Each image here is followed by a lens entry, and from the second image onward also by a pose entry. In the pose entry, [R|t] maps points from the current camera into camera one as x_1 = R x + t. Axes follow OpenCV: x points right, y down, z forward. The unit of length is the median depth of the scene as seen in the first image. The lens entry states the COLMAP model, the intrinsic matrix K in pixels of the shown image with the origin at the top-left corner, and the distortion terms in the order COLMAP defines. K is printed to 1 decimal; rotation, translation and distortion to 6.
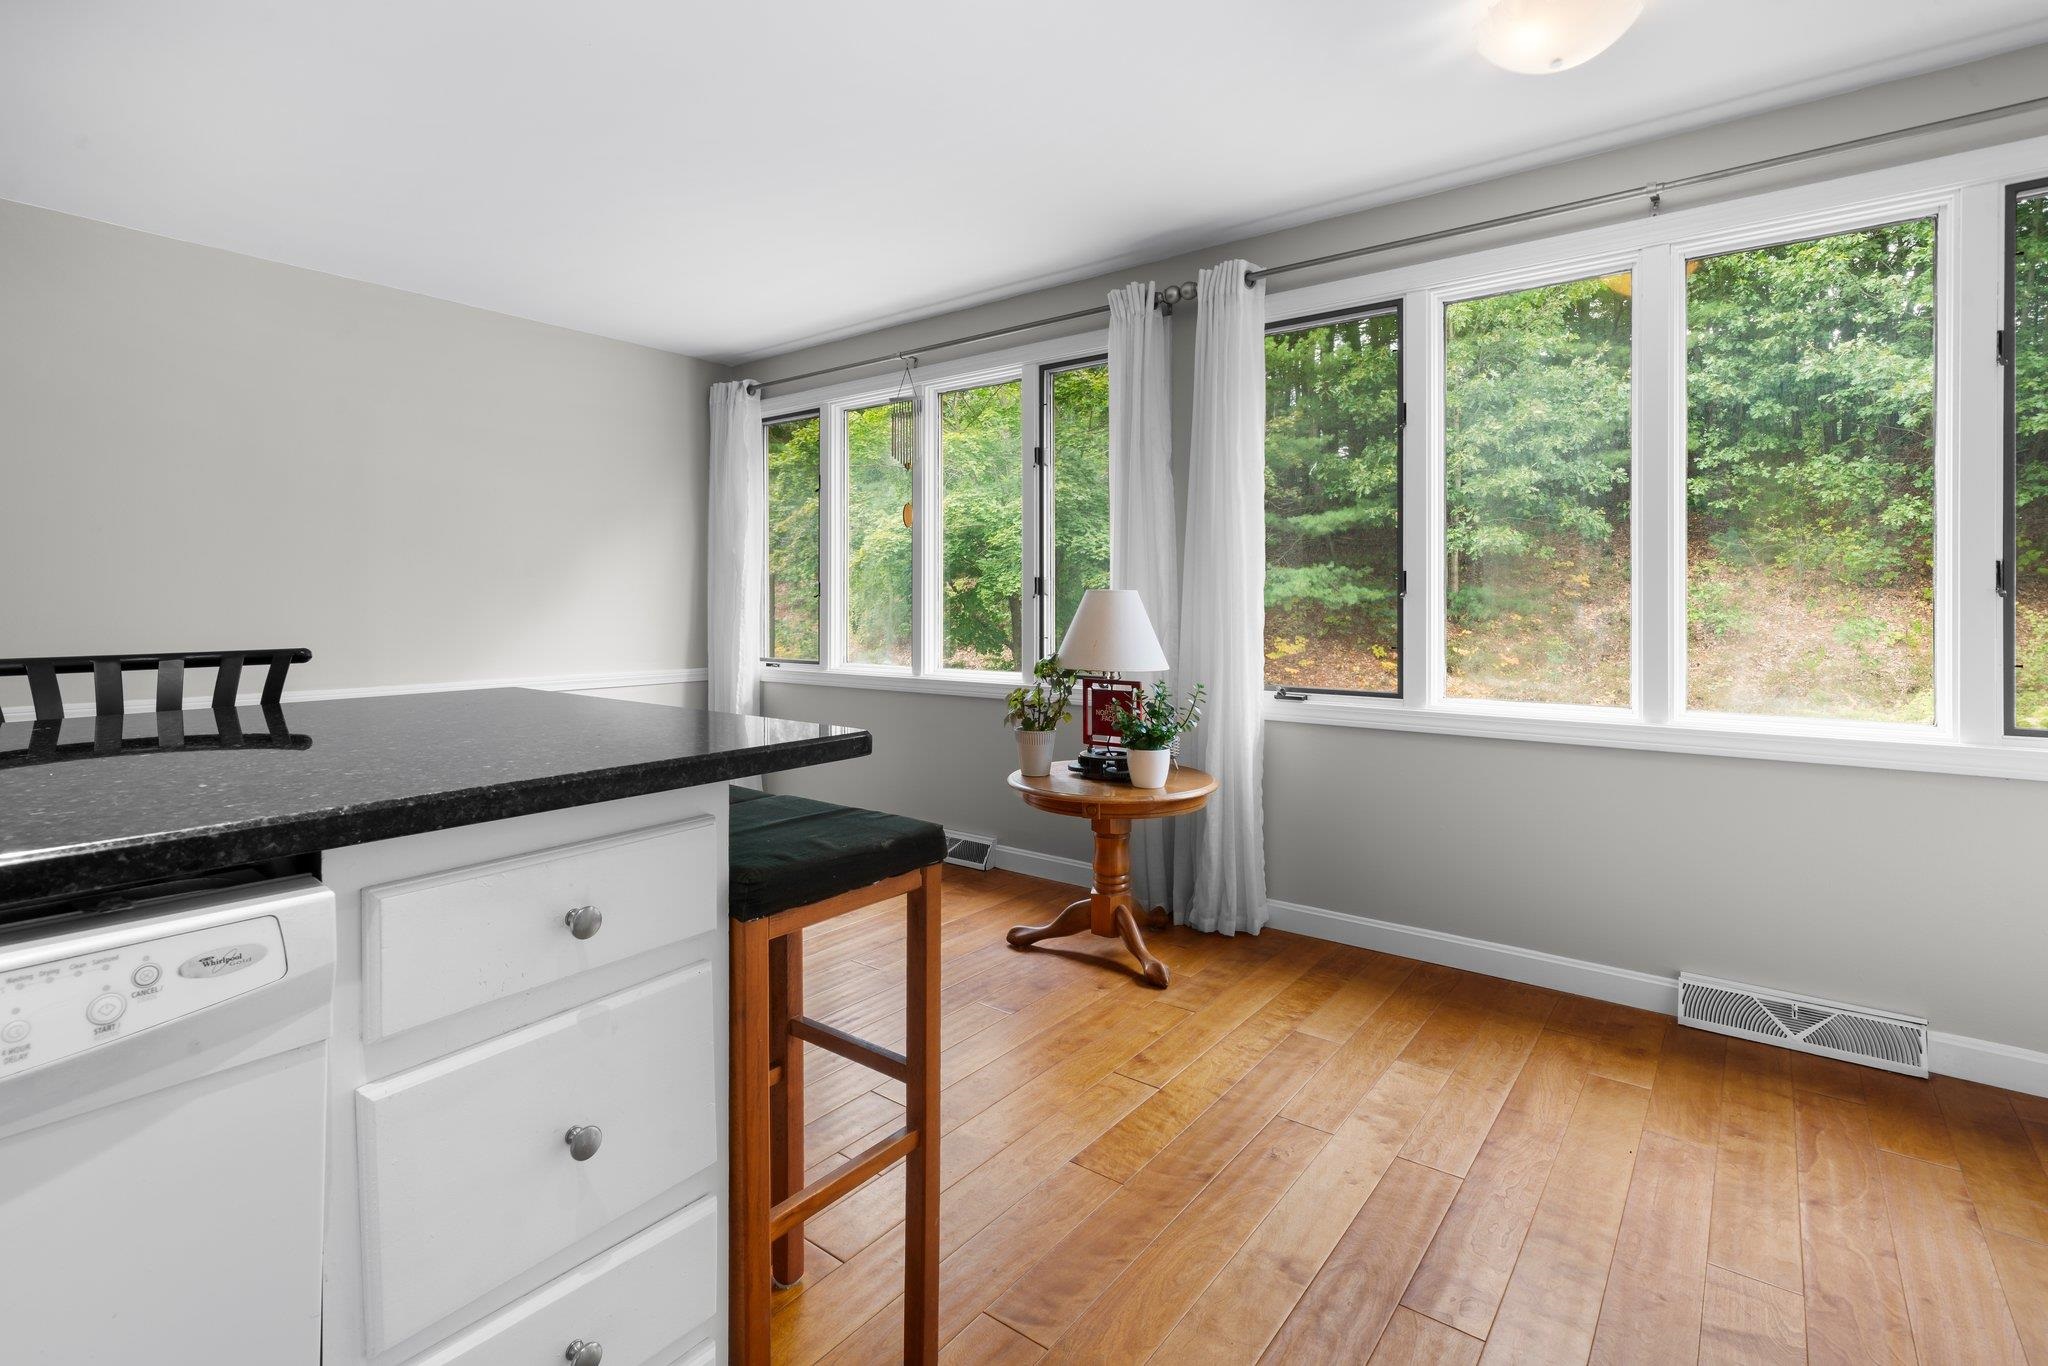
lens RADIAL K [[940.5, 0, 1031.7], [0, 940.5, 668.0], [0, 0, 1]] dist [0.002900, -0.000529]
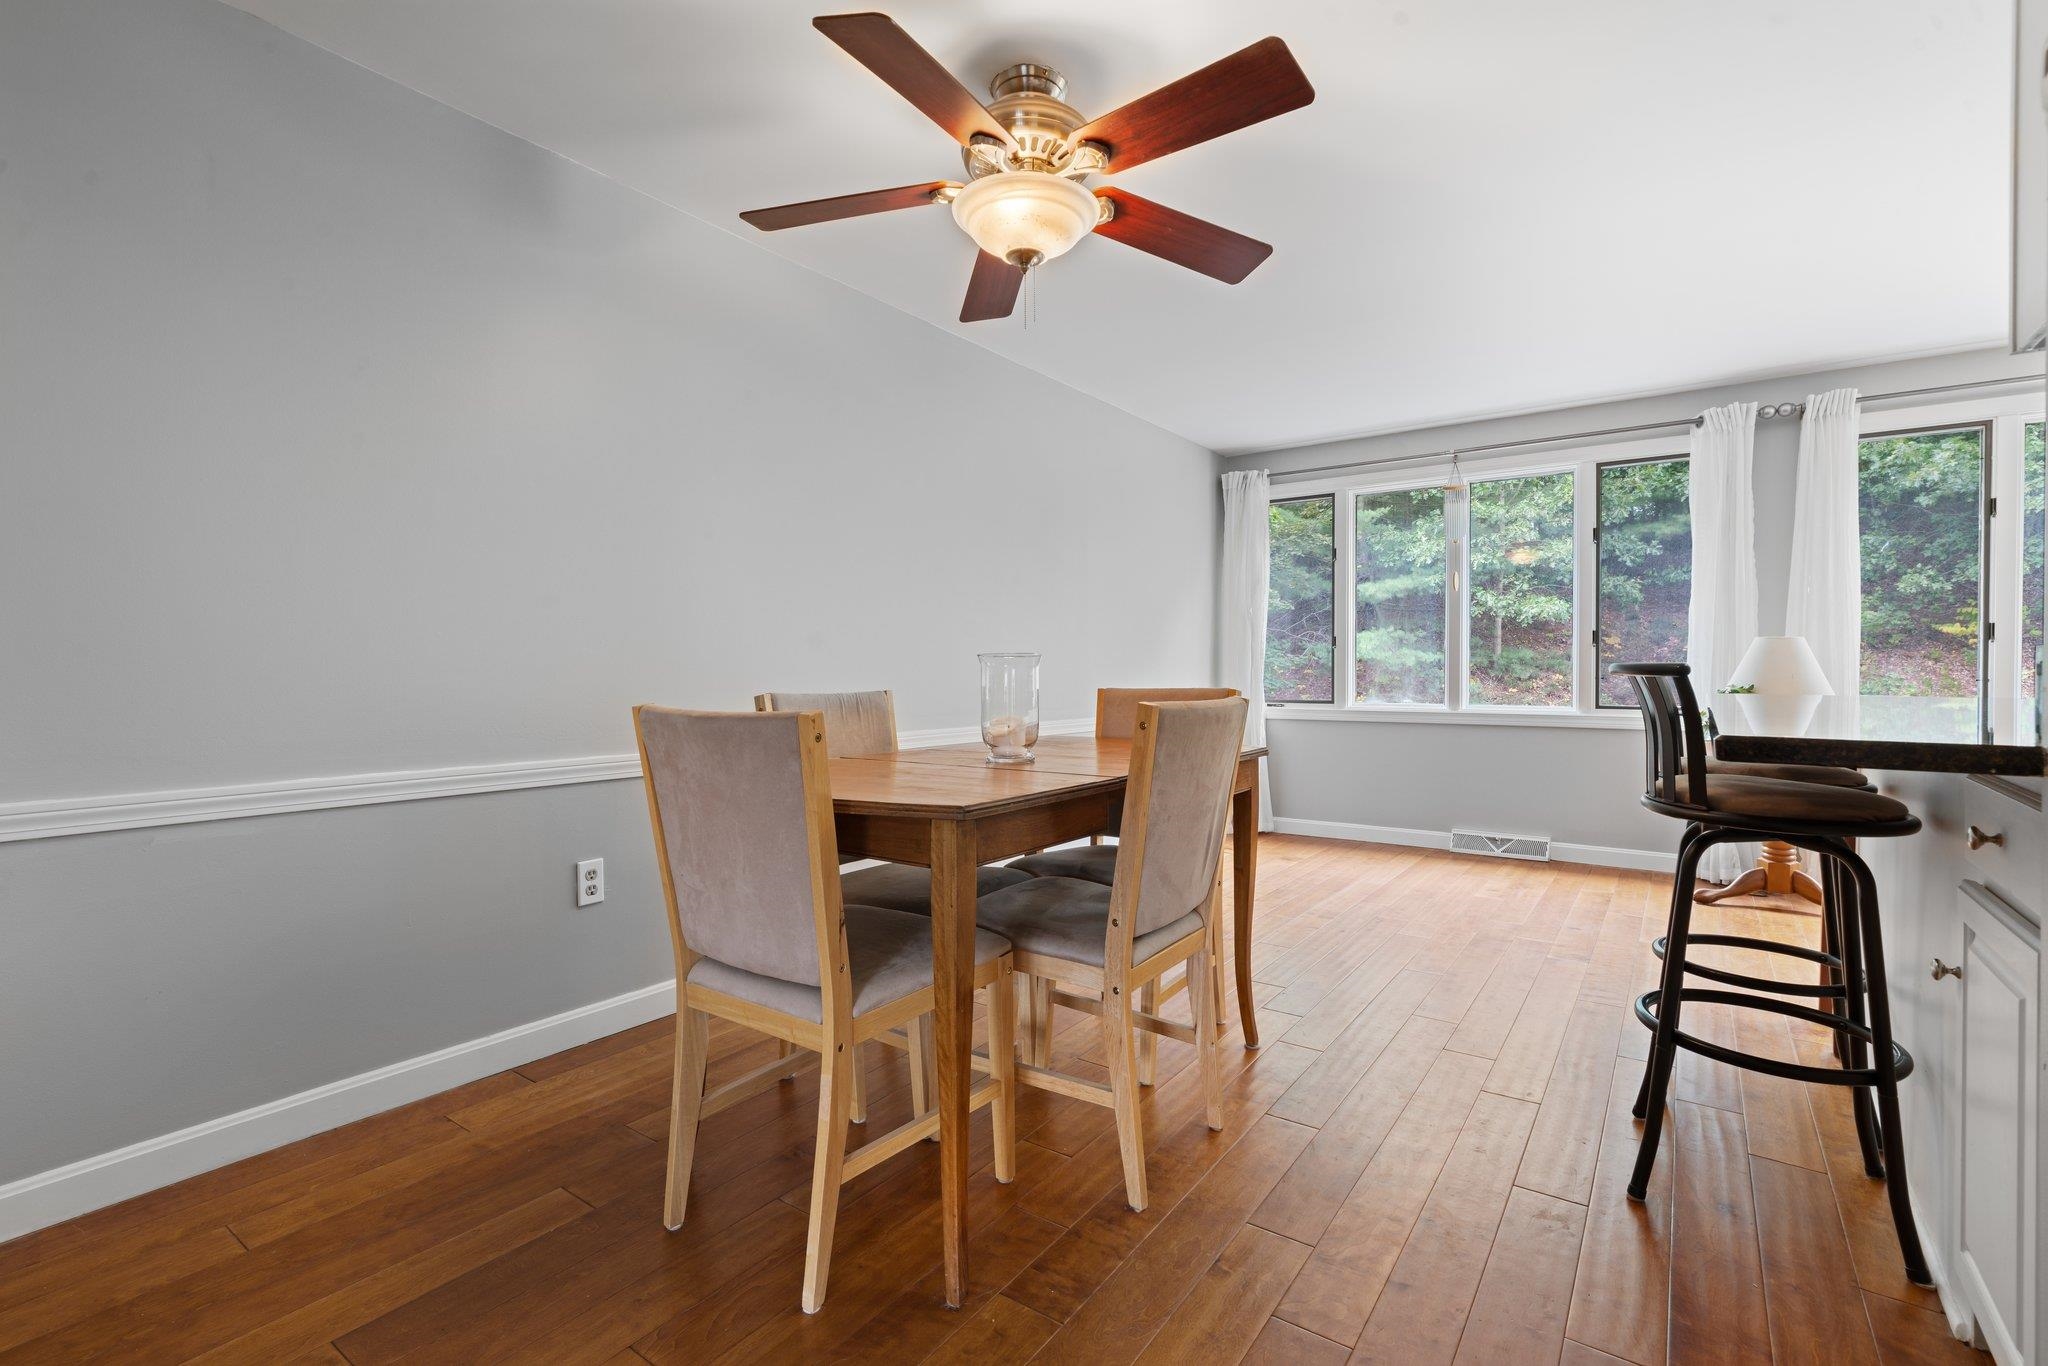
lens RADIAL K [[940.5, 0, 1029.8], [0, 940.5, 669.4], [0, 0, 1]] dist [0.002900, -0.000529]
pose [[0.998599, -0.004240, 0.052742, -0.176081], [0.007937, 0.997508, -0.070100, 0.008669], [-0.052313, 0.070420, 0.996145, -0.042725]]
